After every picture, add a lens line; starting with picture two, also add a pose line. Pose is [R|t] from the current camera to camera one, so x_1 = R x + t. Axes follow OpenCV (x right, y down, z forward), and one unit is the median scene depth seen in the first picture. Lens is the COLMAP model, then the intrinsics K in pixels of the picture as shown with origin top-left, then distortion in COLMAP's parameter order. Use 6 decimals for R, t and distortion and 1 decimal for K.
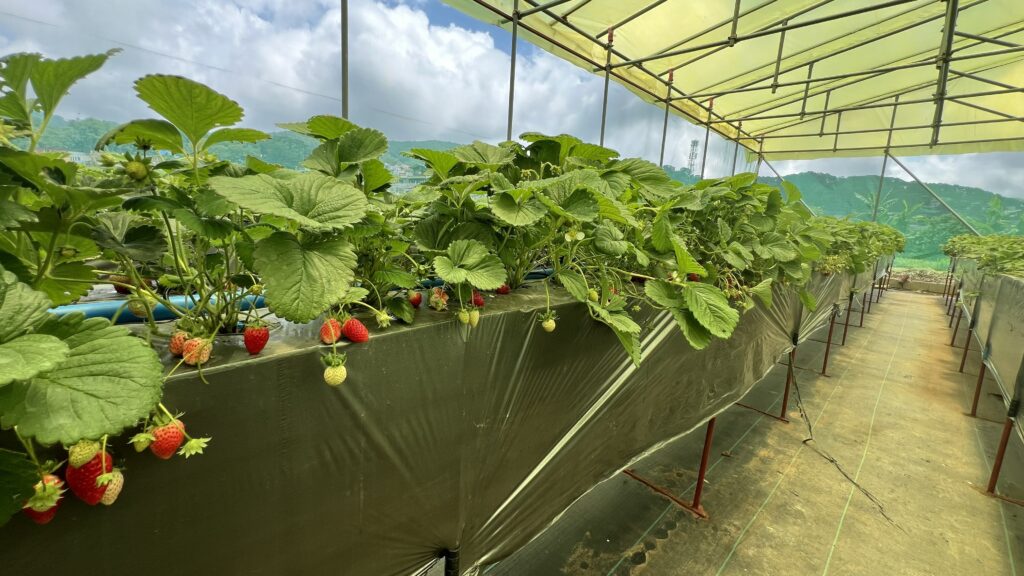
lens RADIAL K [[407.4, 0, 512.0], [0, 407.4, 288.0], [0, 0, 1]] dist [-0.001537, -0.000112]
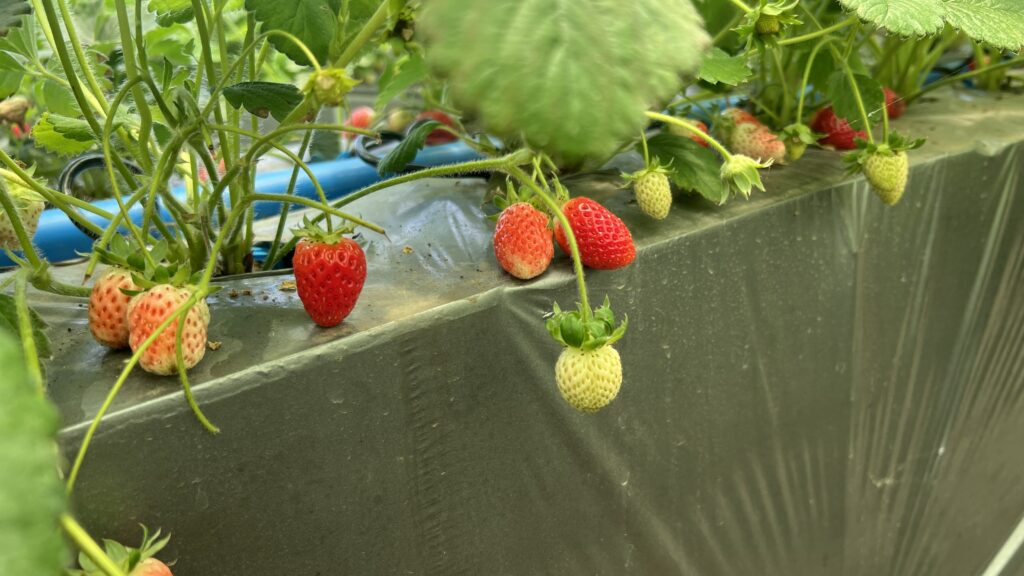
lens RADIAL K [[771.8, 0, 512.0], [0, 771.8, 288.0], [0, 0, 1]] dist [0.010282, -0.000262]
pose [[0.972629, -0.082320, -0.217293, -0.349070], [0.110200, 0.986704, 0.119460, 0.074169], [0.204570, -0.140136, 0.968769, 0.437670]]
